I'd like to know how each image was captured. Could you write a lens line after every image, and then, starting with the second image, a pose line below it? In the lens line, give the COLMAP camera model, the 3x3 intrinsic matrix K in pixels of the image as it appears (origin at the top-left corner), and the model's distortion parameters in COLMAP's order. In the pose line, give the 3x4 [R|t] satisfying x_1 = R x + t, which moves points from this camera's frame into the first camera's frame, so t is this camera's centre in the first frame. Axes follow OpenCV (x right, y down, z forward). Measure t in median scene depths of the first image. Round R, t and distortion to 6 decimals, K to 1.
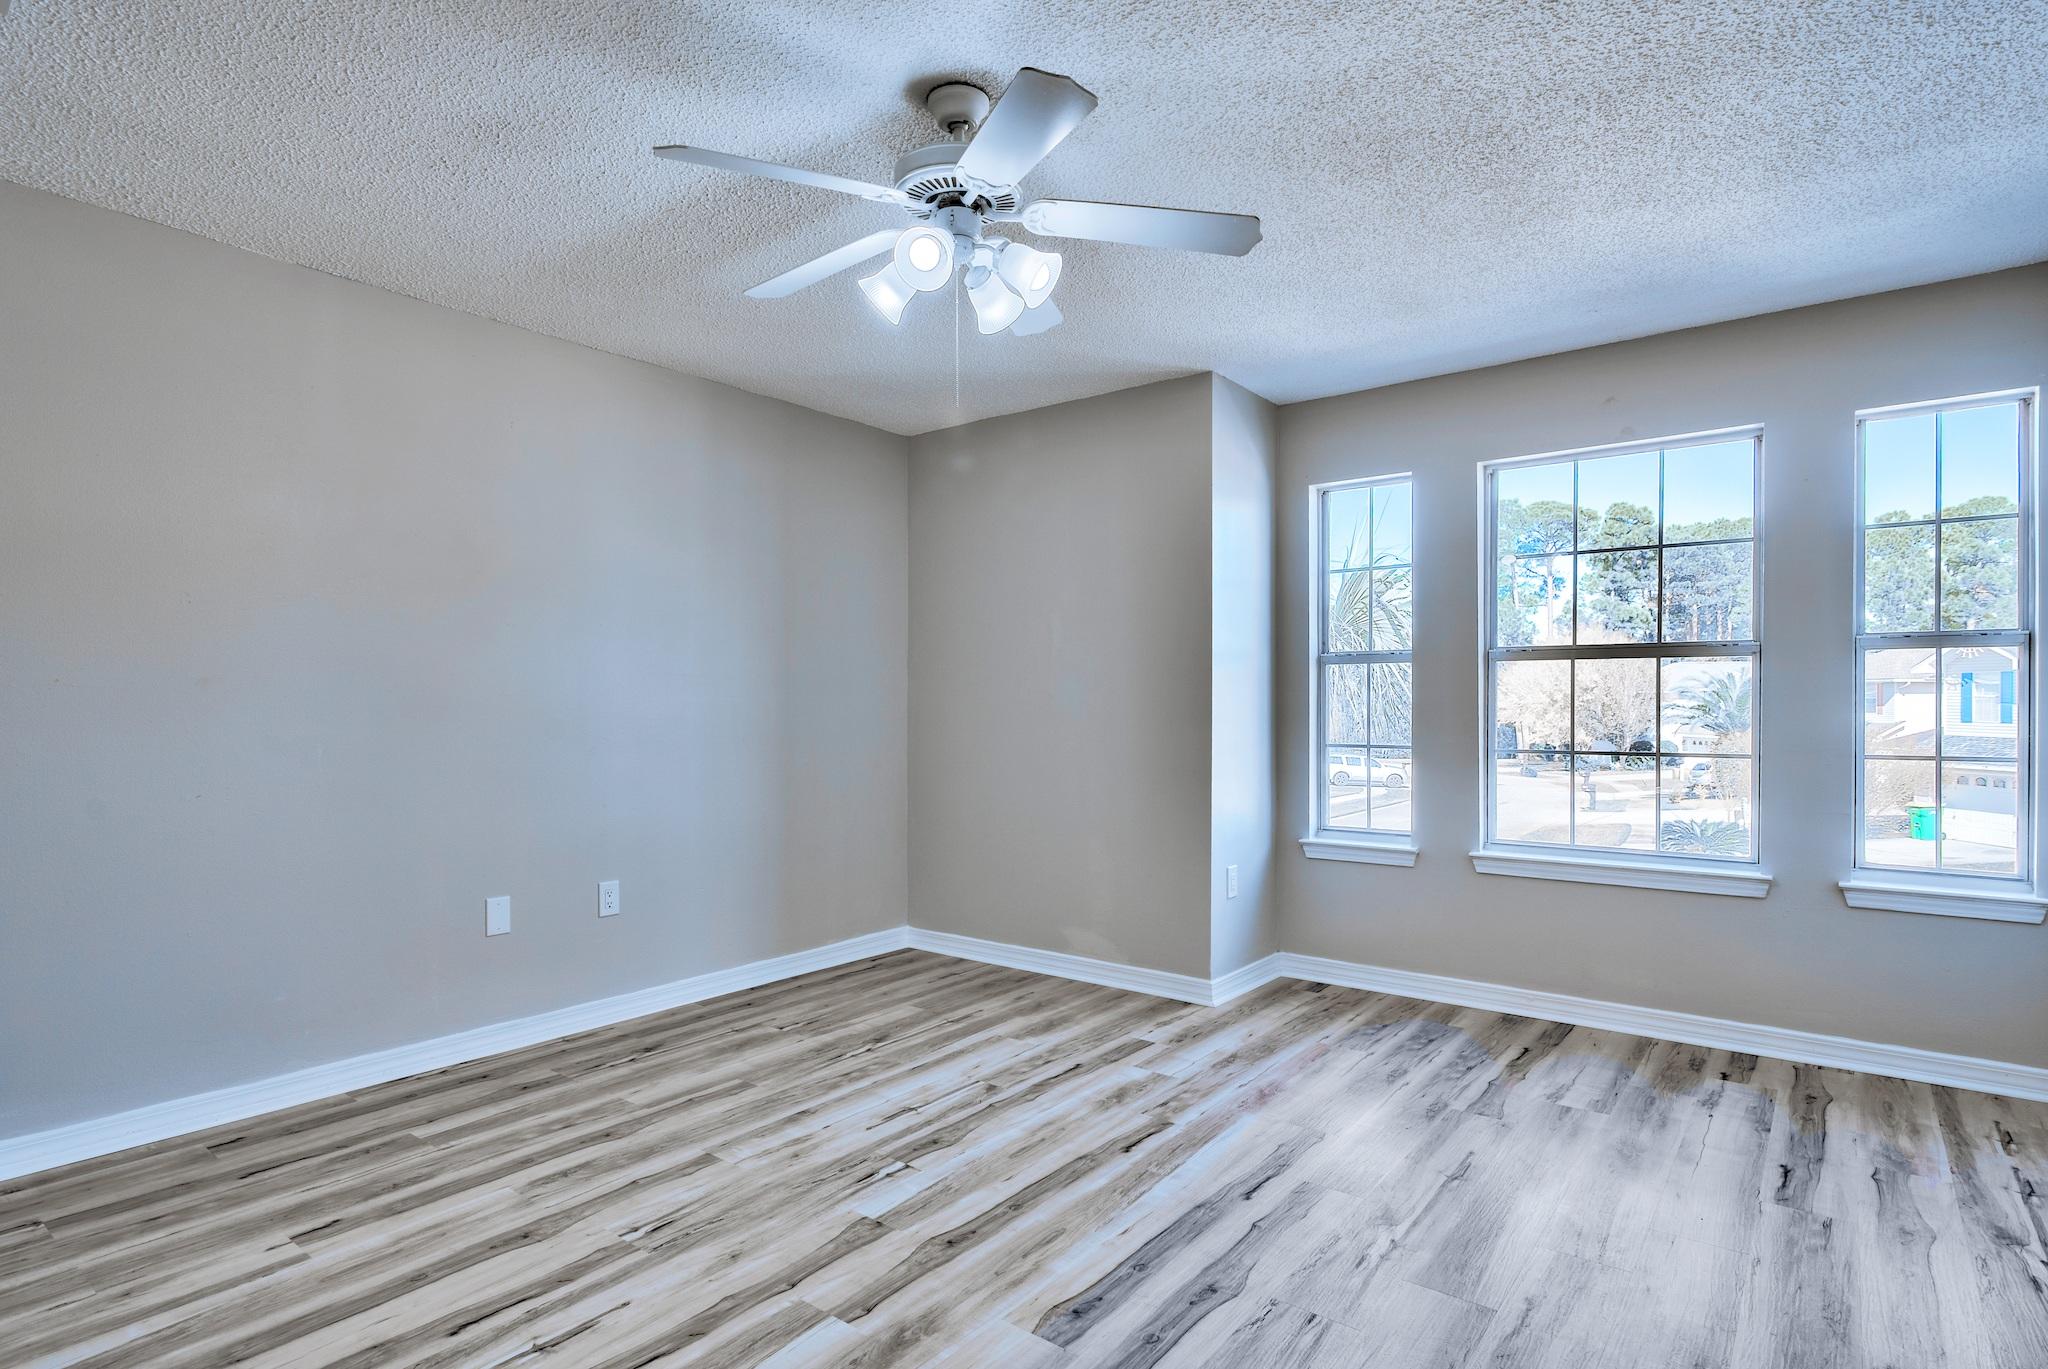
lens RADIAL K [[1036.0, 0, 1024.0], [0, 1036.0, 684.5], [0, 0, 1]] dist [-0.003430, -0.000760]
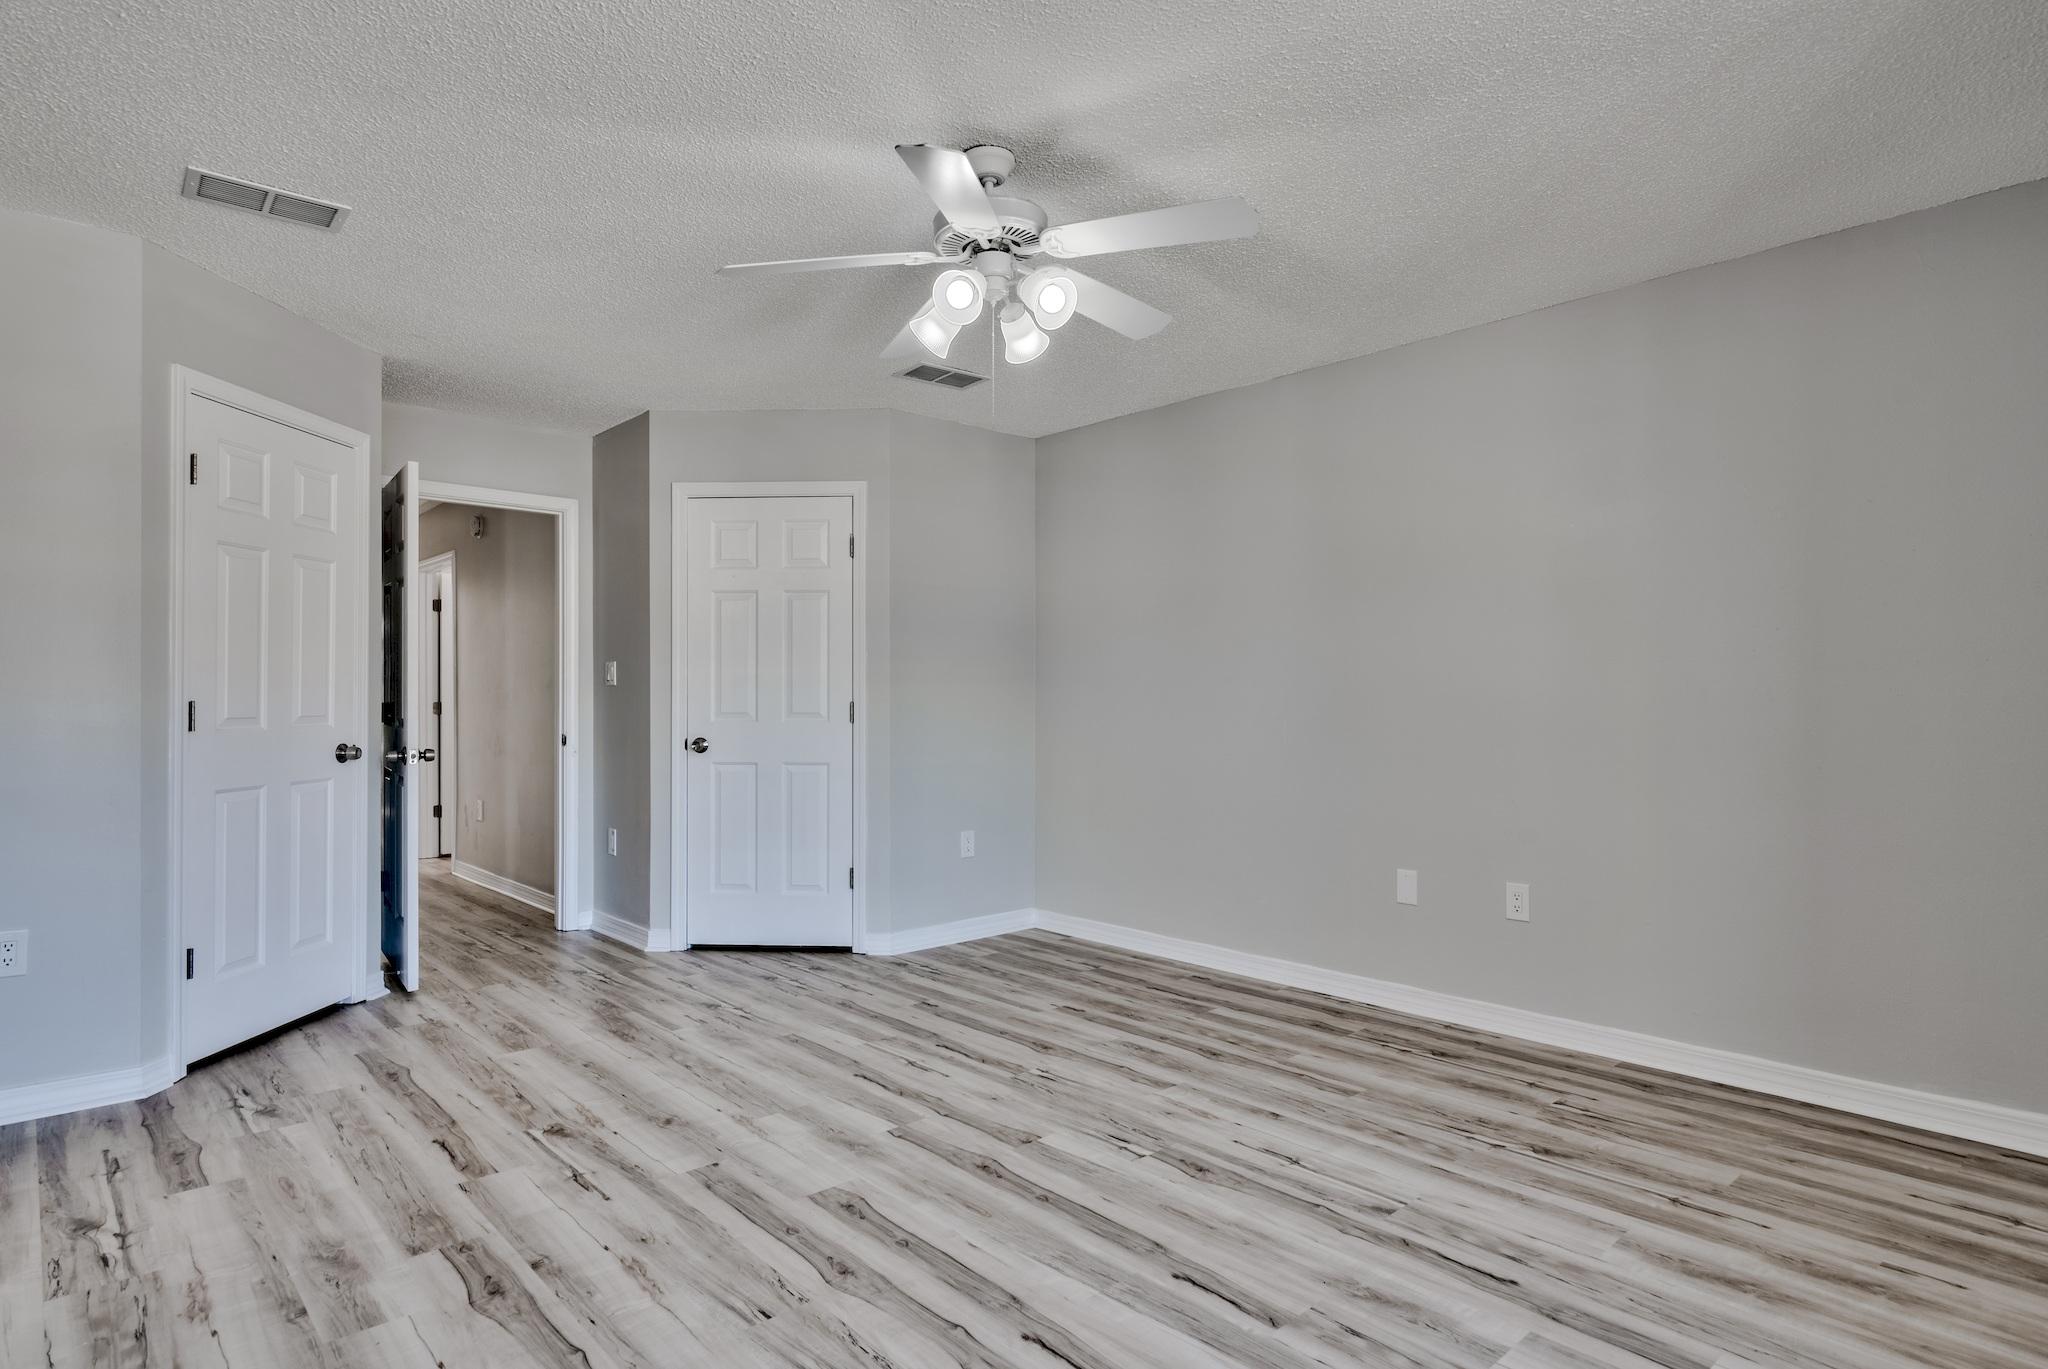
lens RADIAL K [[1034.1, 0, 1024.0], [0, 1034.1, 684.5], [0, 0, 1]] dist [0.002966, 0.000161]
pose [[-0.131313, -0.013426, -0.991250, 0.806379], [0.021262, 0.999640, -0.016356, 0.010398], [0.991113, -0.023223, -0.130981, 0.895139]]
